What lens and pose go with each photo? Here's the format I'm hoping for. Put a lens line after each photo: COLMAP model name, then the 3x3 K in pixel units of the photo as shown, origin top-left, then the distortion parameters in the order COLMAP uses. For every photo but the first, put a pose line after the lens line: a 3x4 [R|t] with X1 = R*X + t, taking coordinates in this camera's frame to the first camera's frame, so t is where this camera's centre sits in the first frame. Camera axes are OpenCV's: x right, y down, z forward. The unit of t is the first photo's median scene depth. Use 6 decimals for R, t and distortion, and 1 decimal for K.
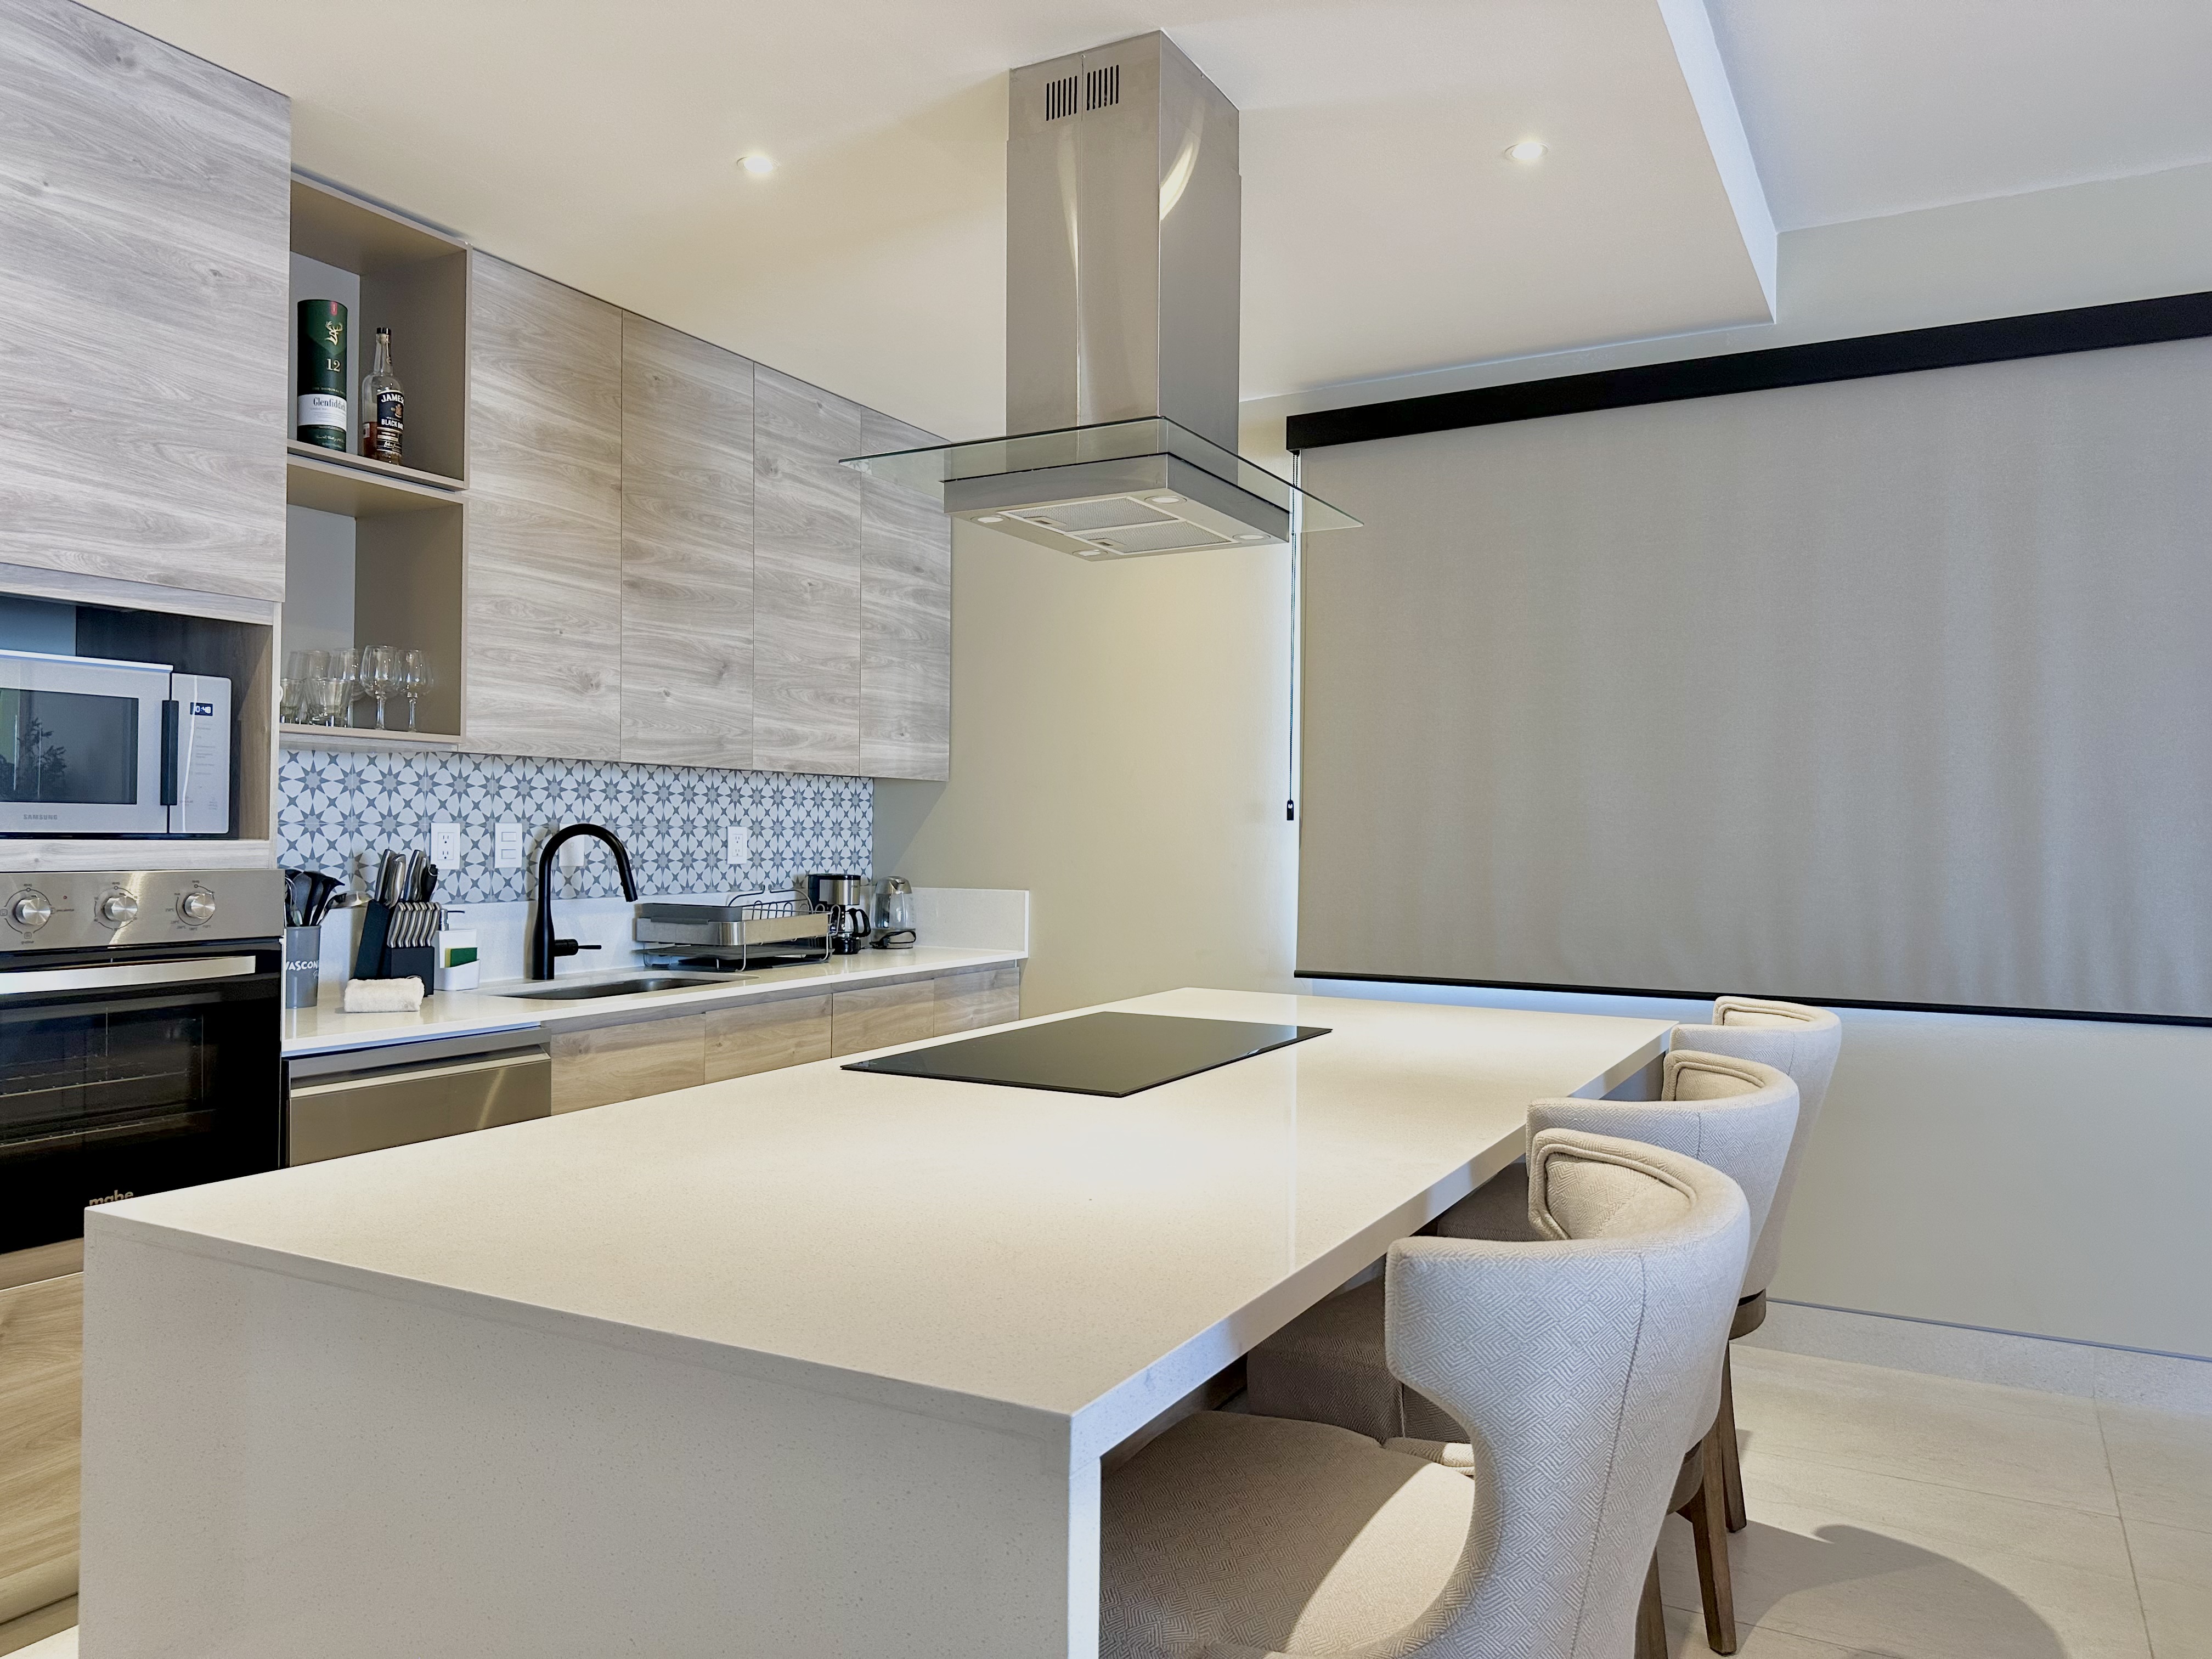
lens RADIAL K [[1542.1, 0, 1106.0], [0, 1542.1, 829.5], [0, 0, 1]] dist [0.059373, -0.078761]
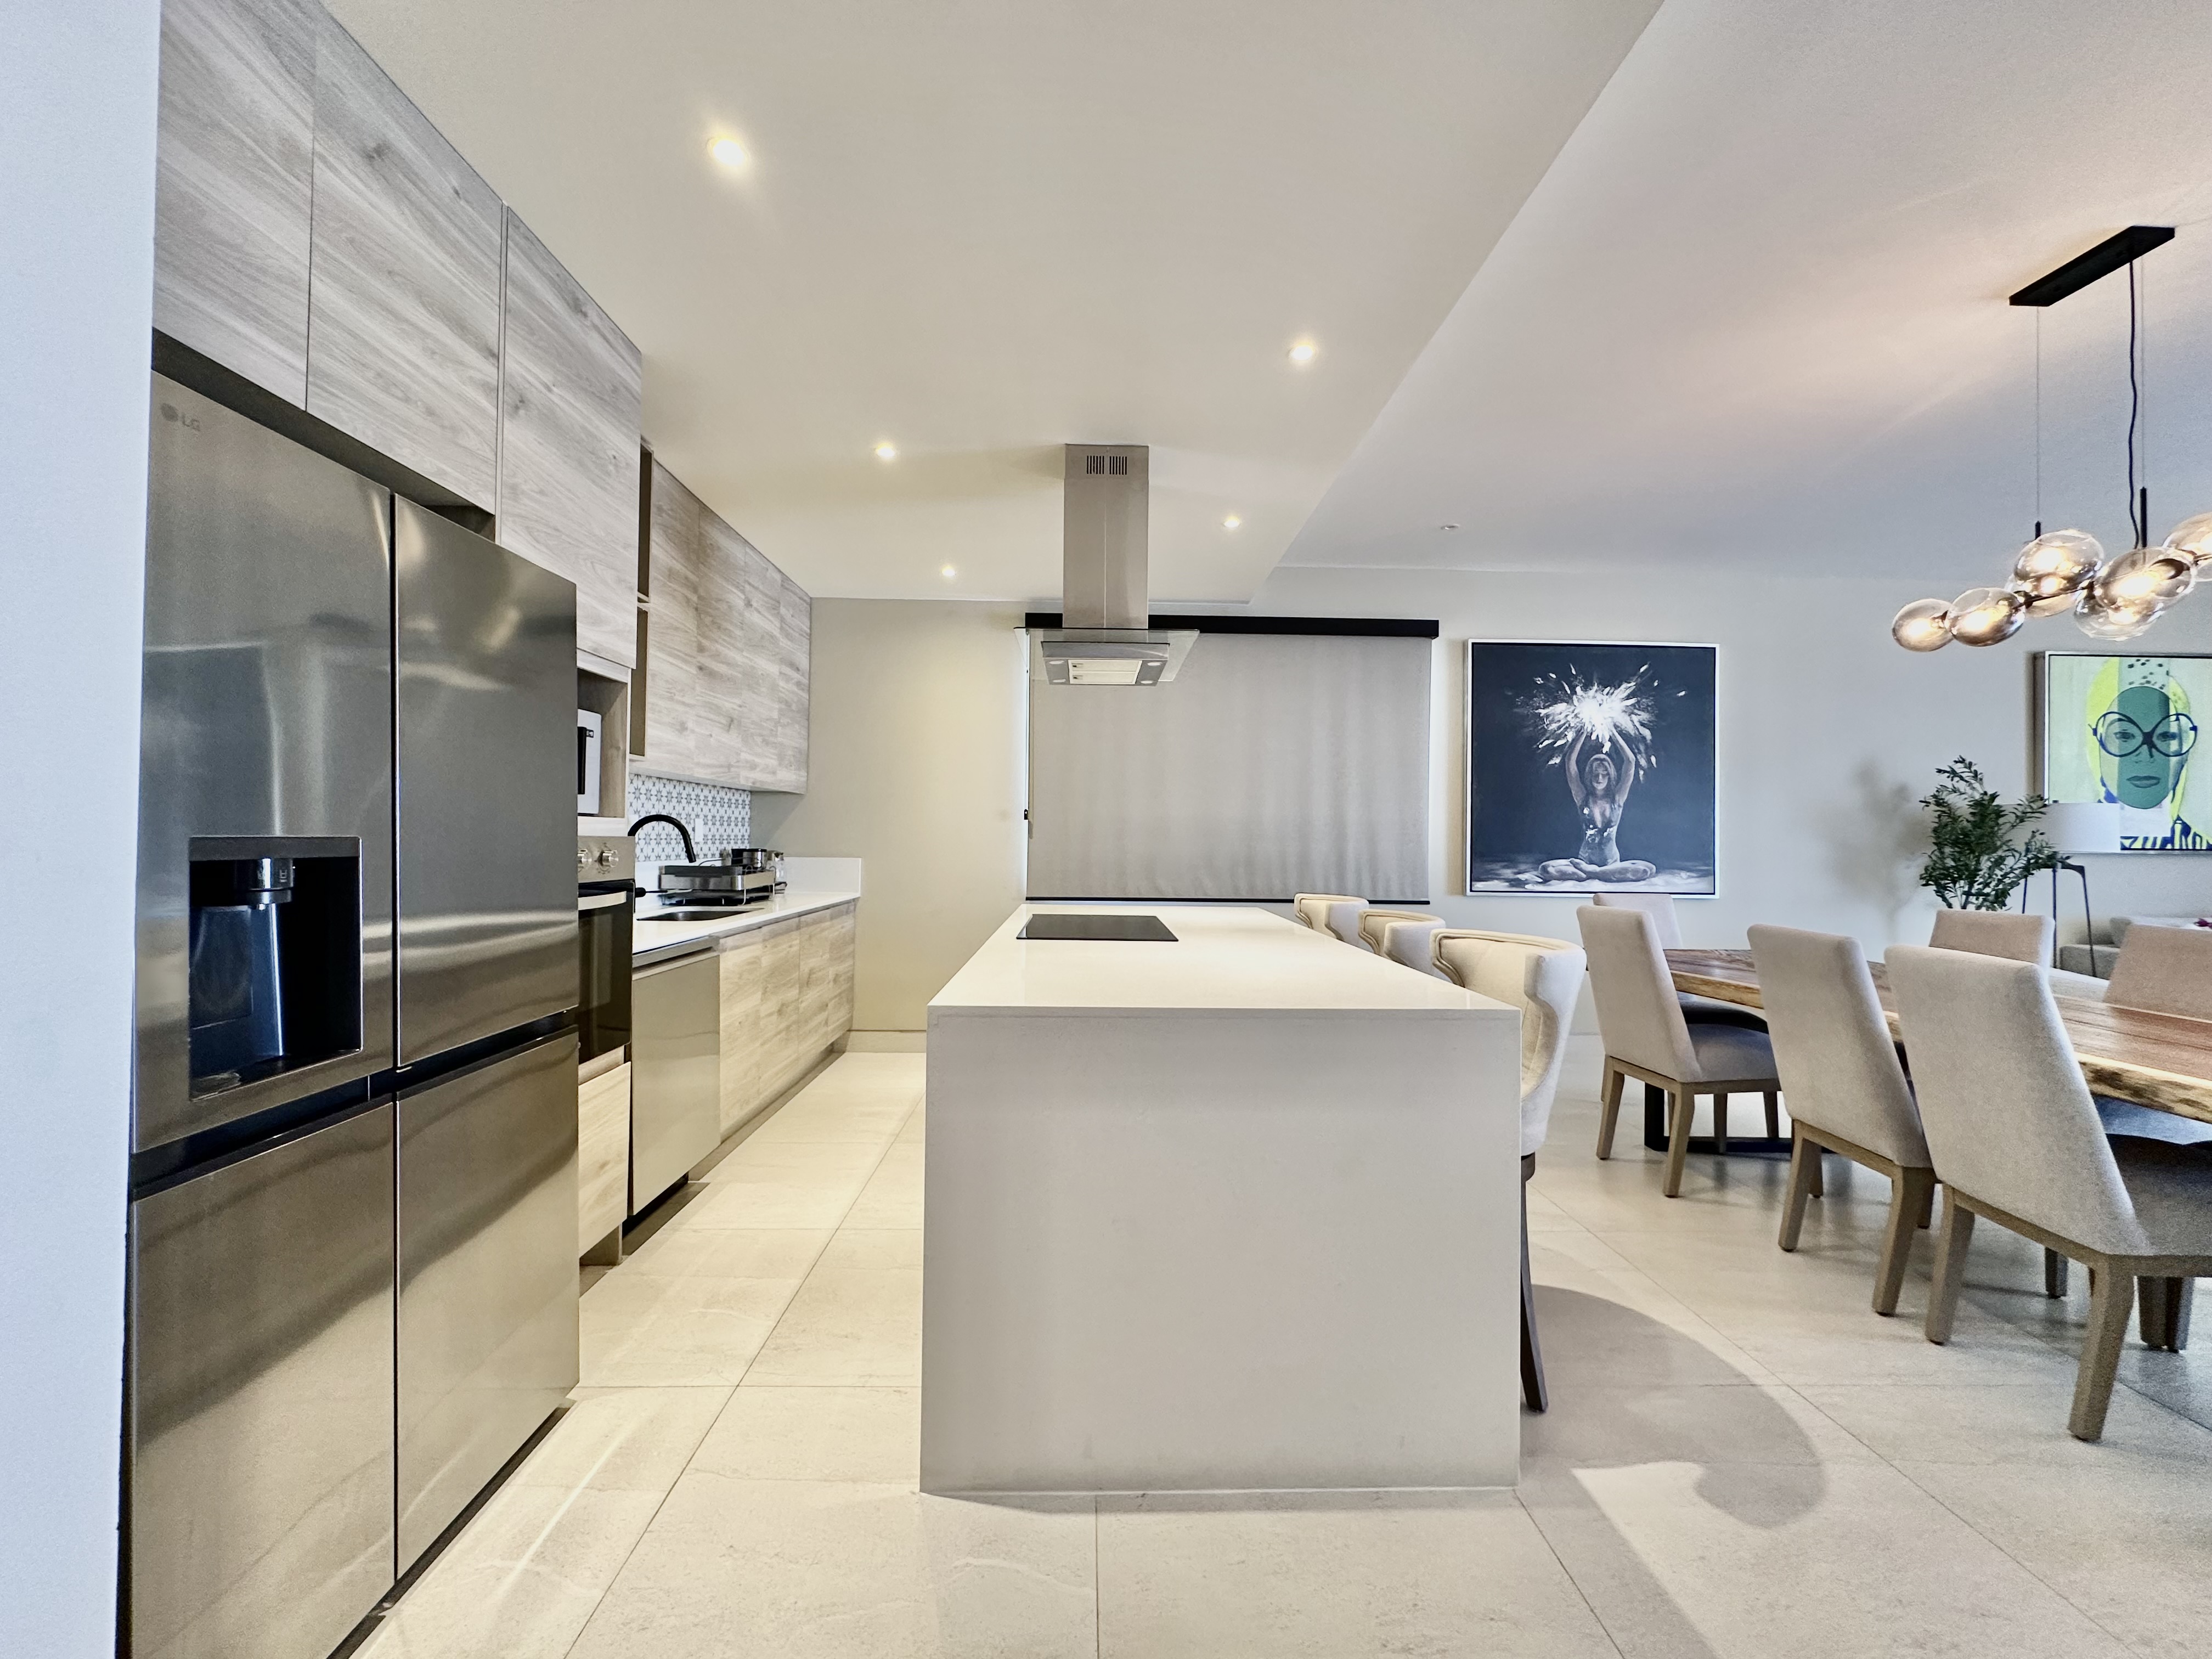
lens RADIAL K [[881.1, 0, 1106.0], [0, 881.1, 829.5], [0, 0, 1]] dist [0.002856, 0.000924]
pose [[0.868440, 0.008328, 0.495724, -0.384318], [-0.006298, 0.999964, -0.005765, 0.014167], [-0.495754, 0.001885, 0.868461, -0.015571]]
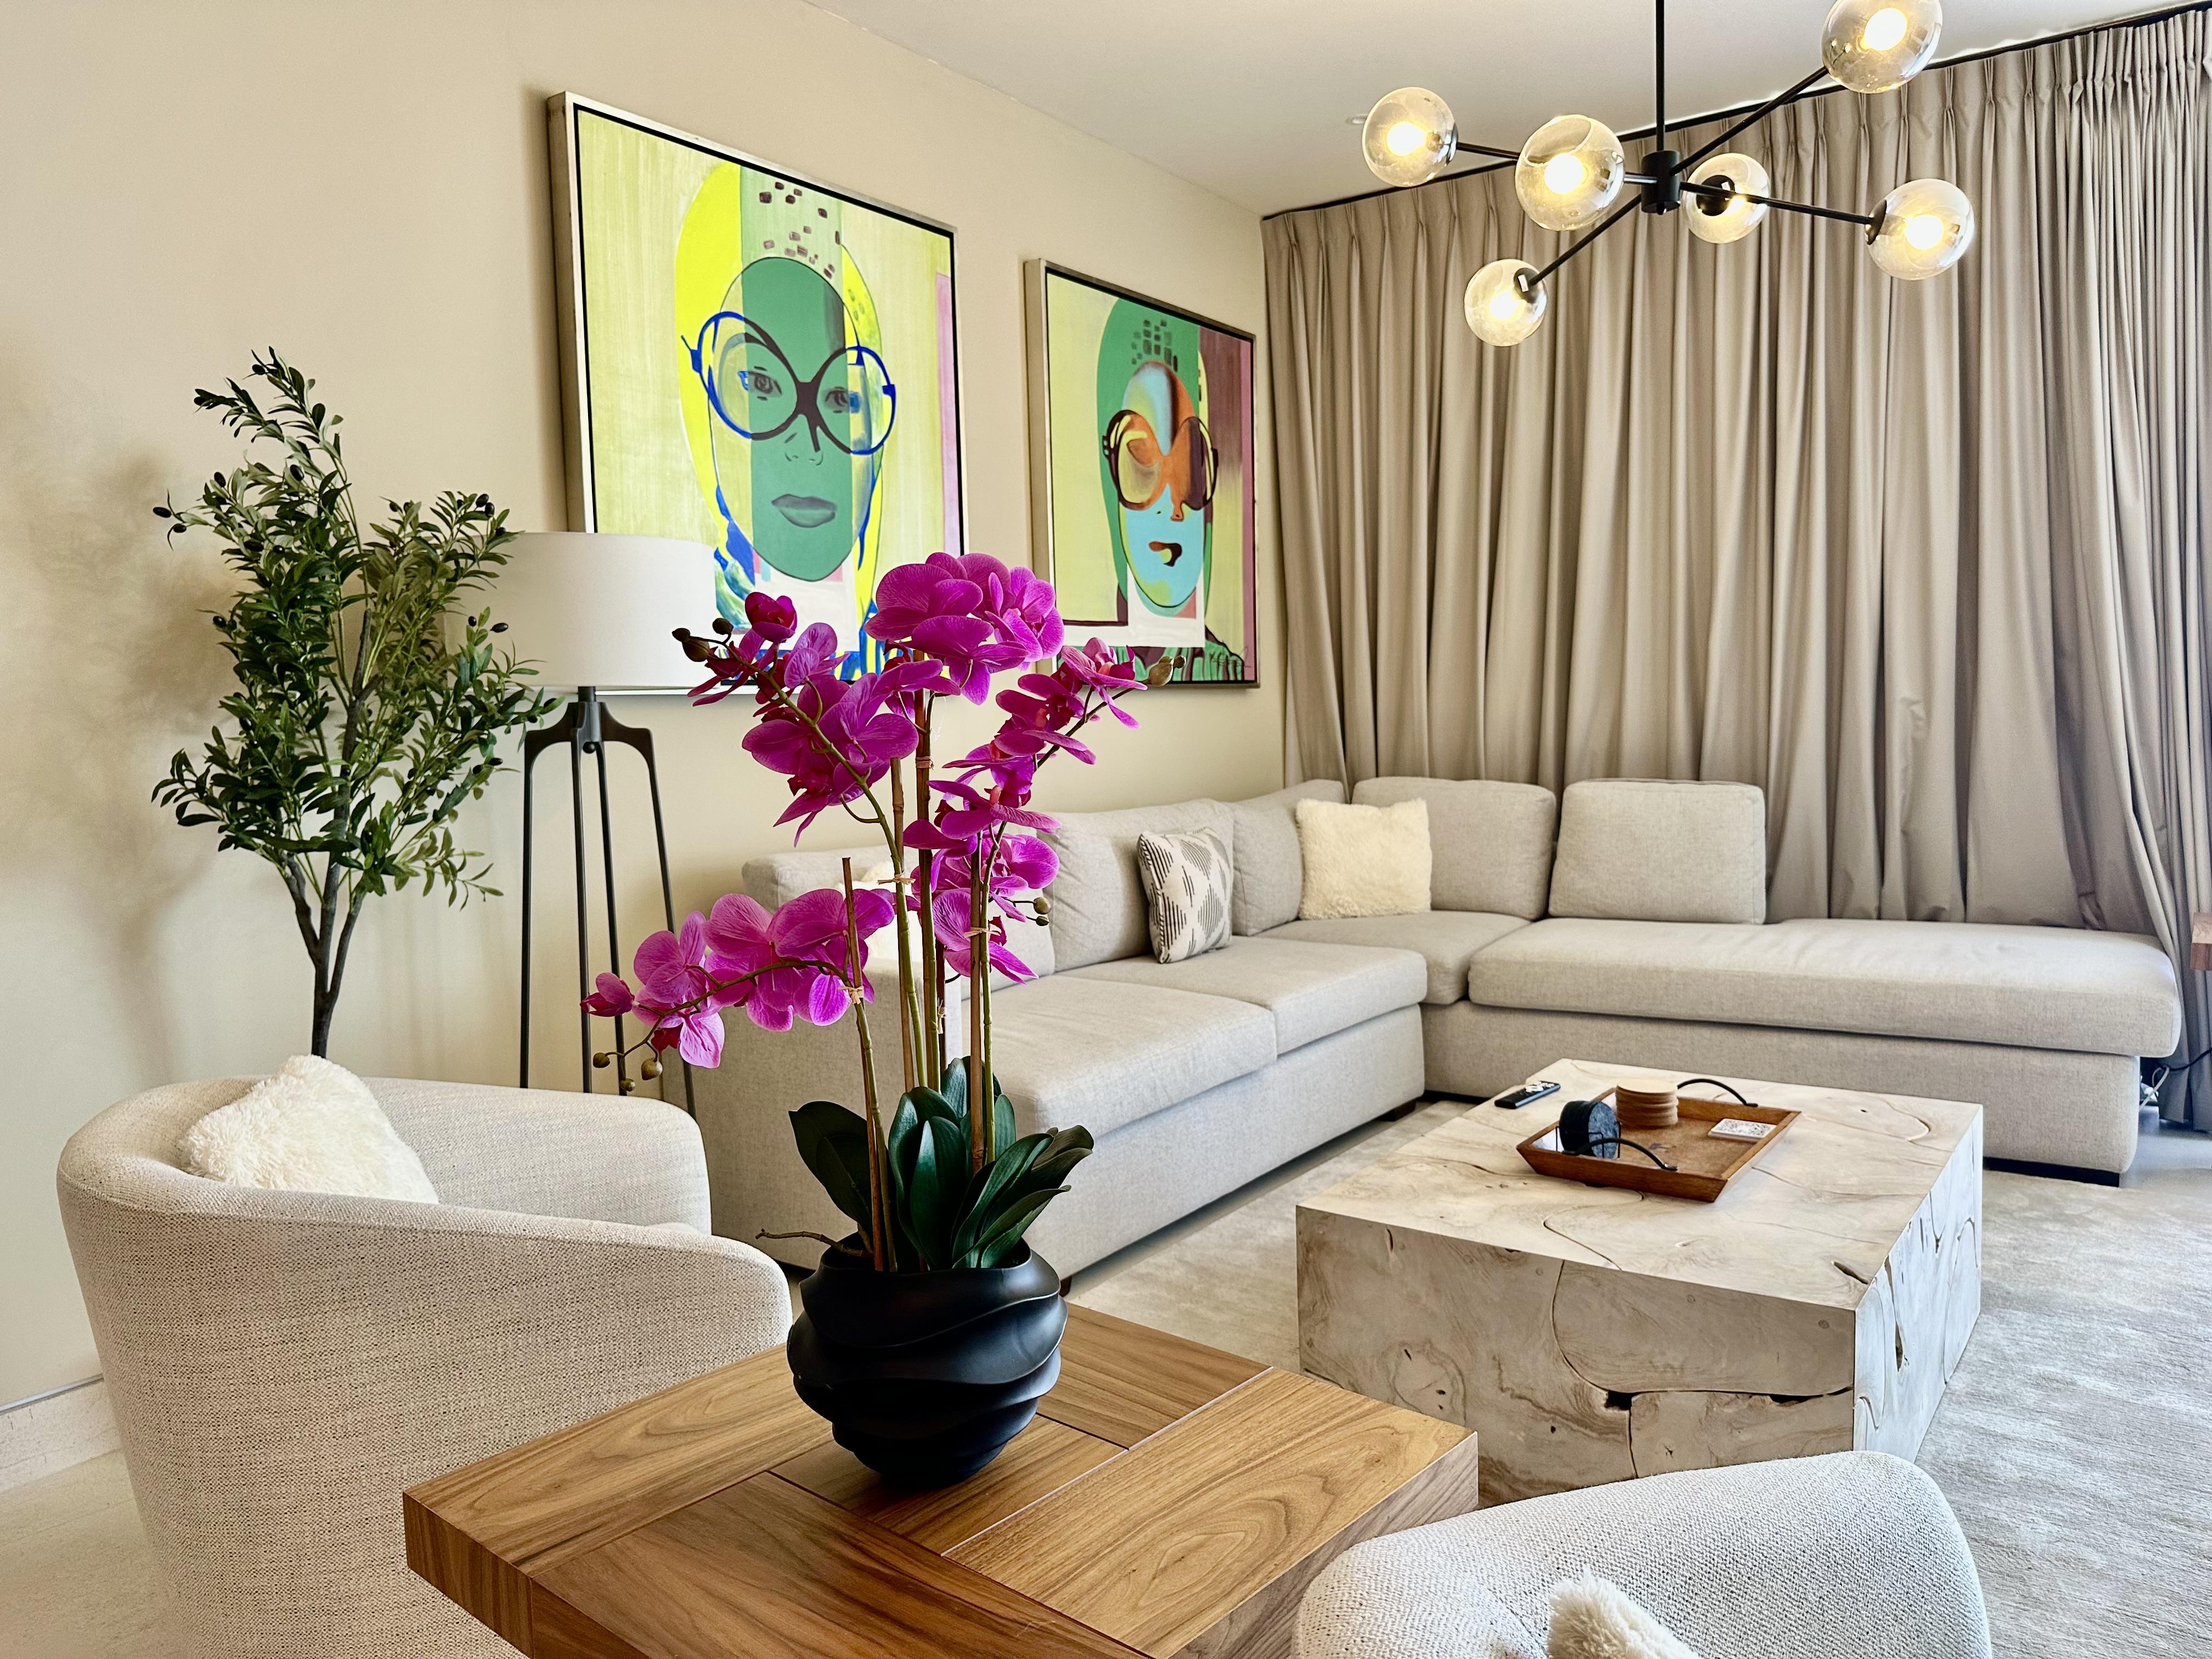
lens RADIAL K [[1542.1, 0, 1106.0], [0, 1542.1, 829.5], [0, 0, 1]] dist [0.059373, -0.078761]
pose [[0.137495, -0.086749, 0.986696, 0.681595], [0.023274, 0.996165, 0.084338, 0.038621], [-0.990229, 0.011369, 0.138987, 0.061572]]
